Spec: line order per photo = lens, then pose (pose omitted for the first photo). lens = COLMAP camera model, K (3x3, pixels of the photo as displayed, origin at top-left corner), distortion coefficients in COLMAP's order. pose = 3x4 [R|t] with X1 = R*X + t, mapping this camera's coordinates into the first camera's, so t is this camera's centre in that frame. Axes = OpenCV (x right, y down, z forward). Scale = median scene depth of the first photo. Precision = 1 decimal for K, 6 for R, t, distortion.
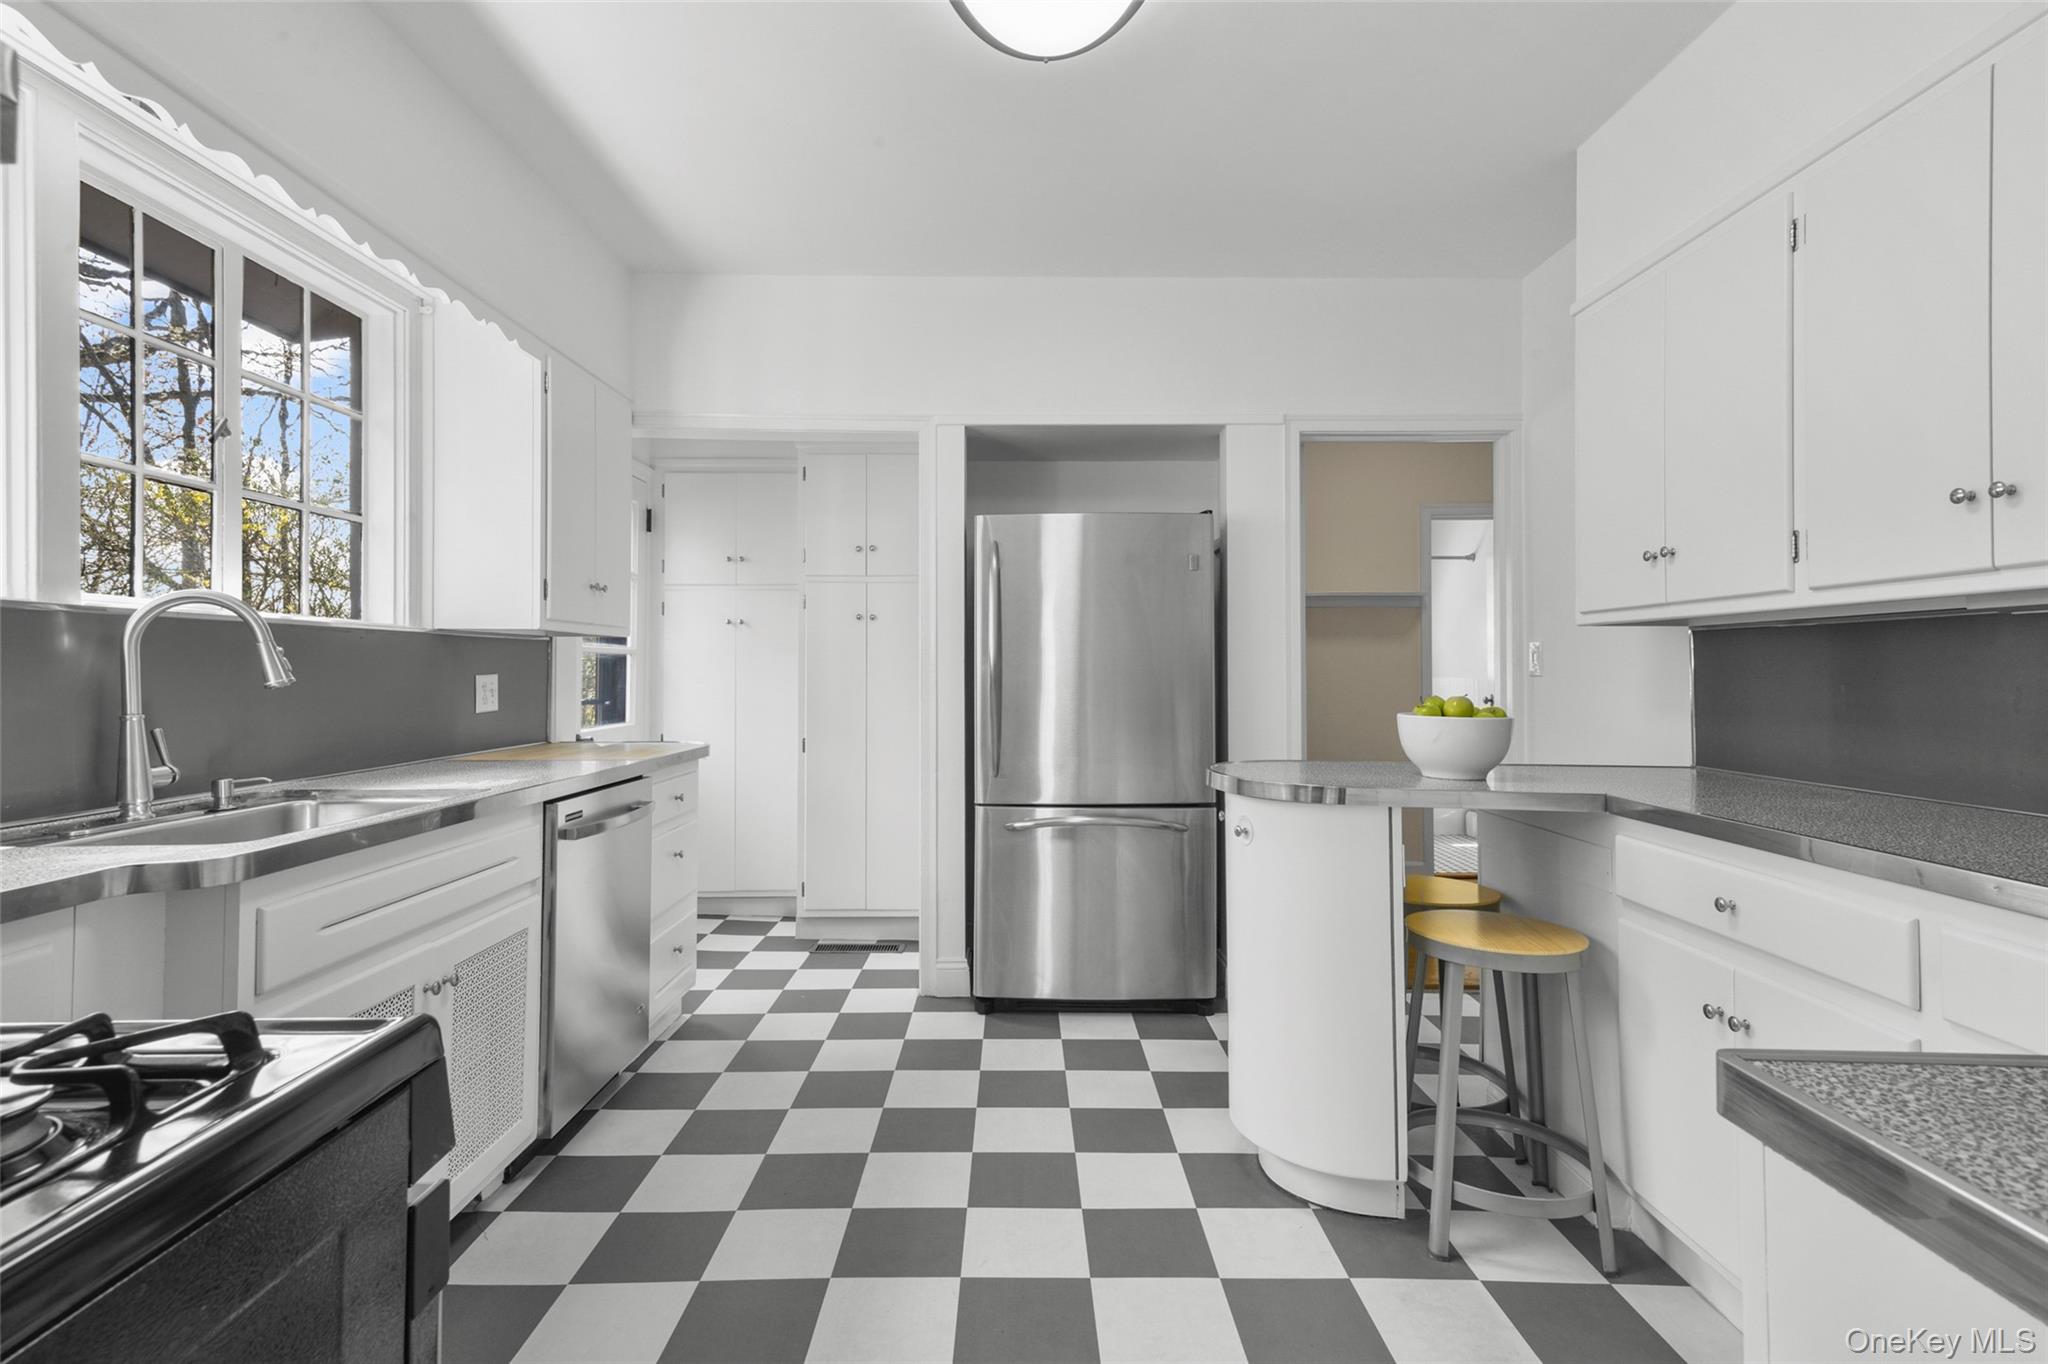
lens RADIAL K [[976.4, 0, 1035.3], [0, 976.4, 661.0], [0, 0, 1]] dist [0.006065, 0.001011]
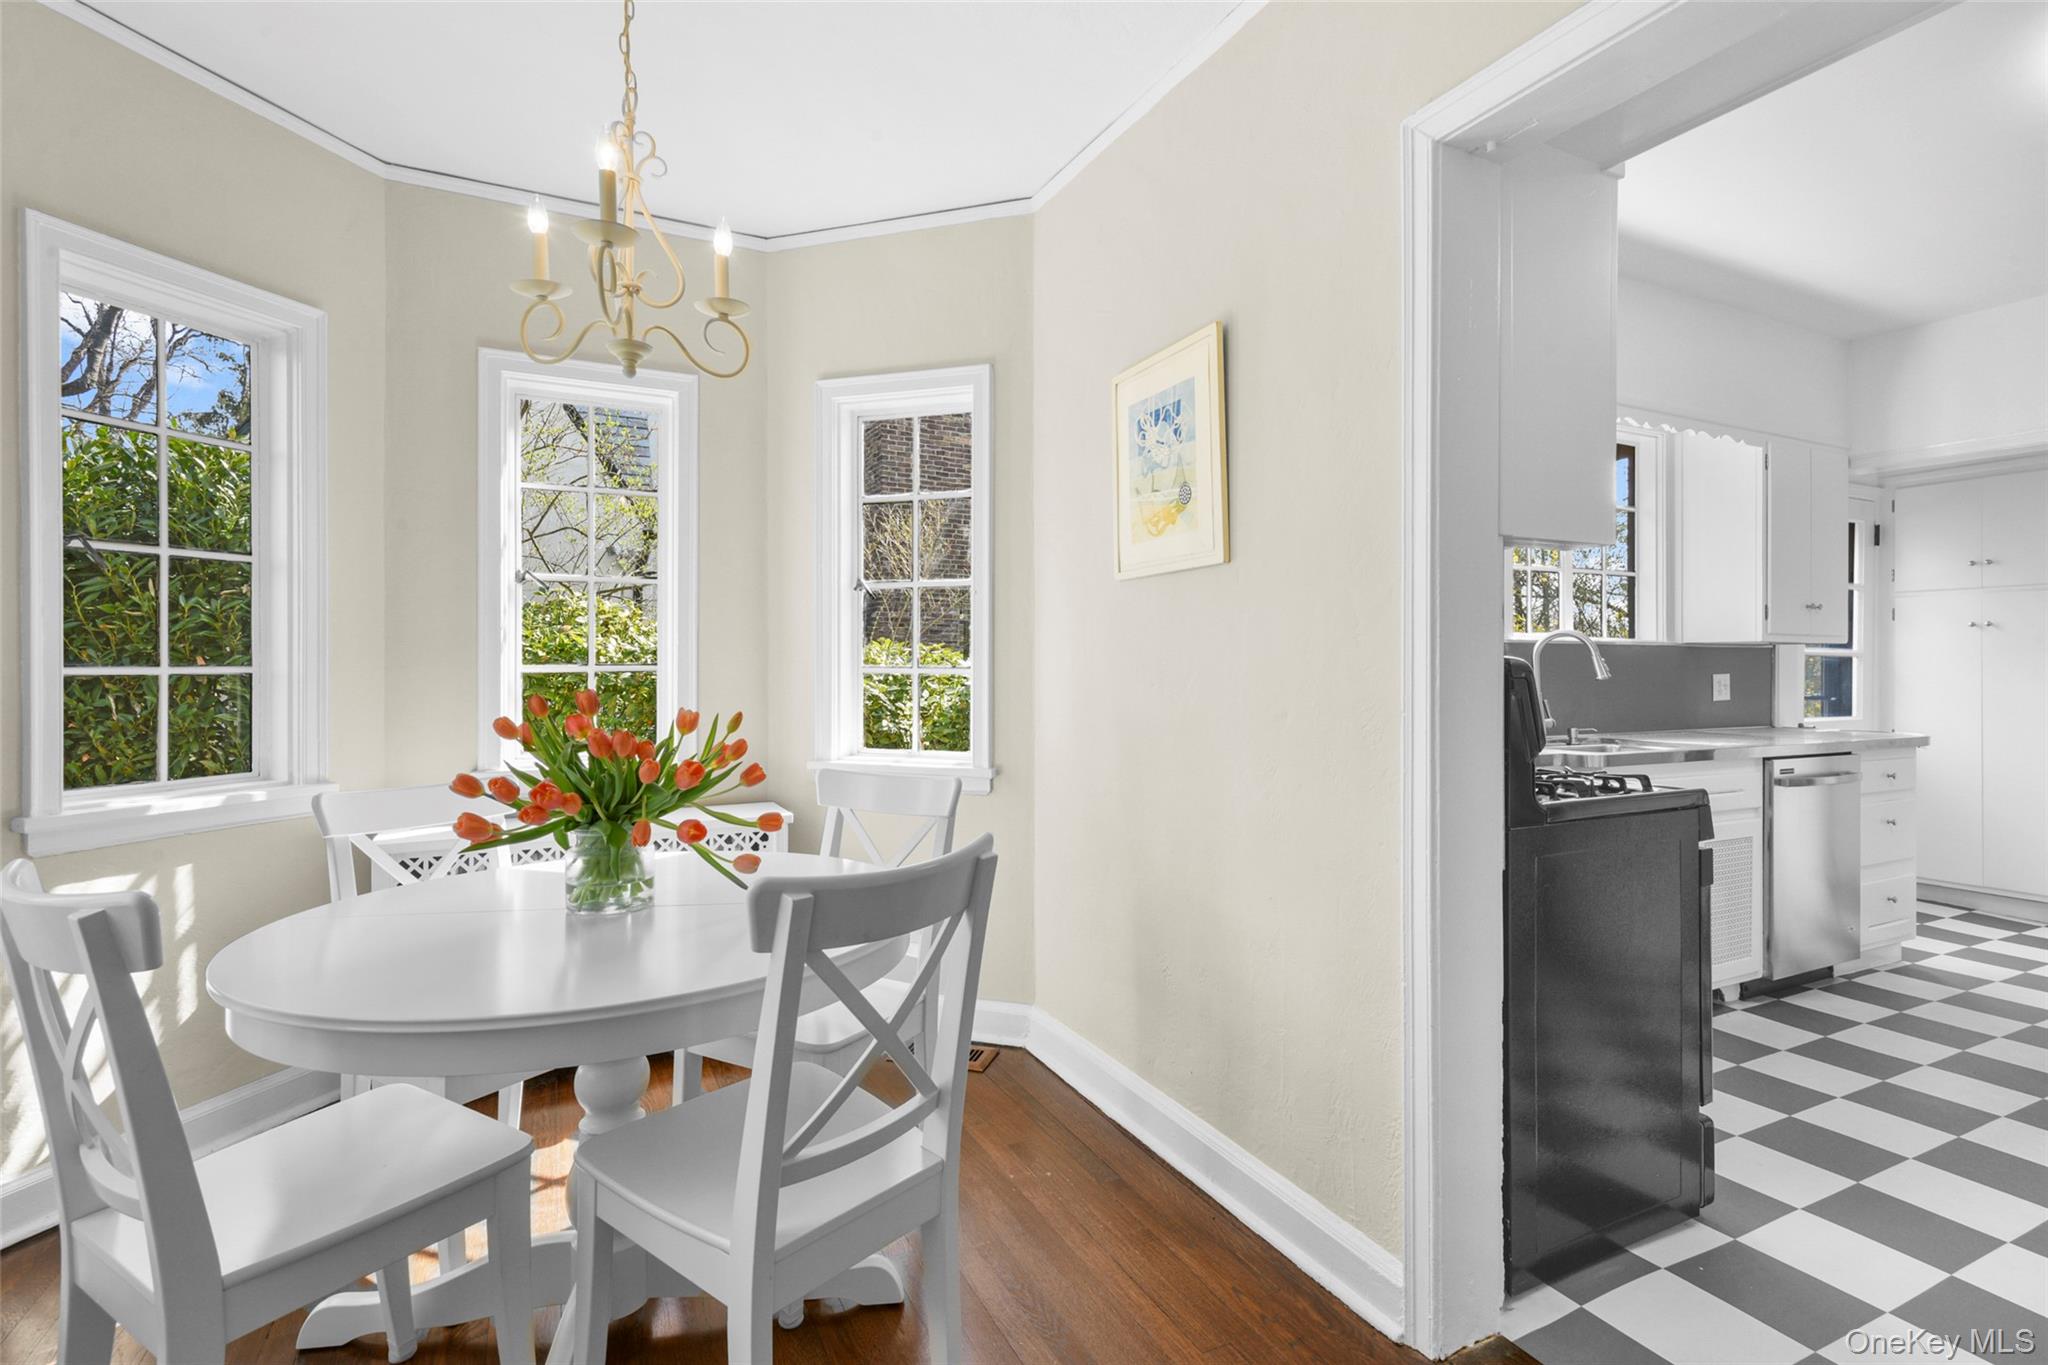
lens RADIAL K [[967.0, 0, 1028.4], [0, 967.0, 664.6], [0, 0, 1]] dist [0.000328, 0.002185]
pose [[0.427130, -0.002480, -0.904187, 0.299557], [0.007038, 0.999975, 0.000583, -0.007753], [0.904163, -0.006613, 0.427137, -0.545411]]
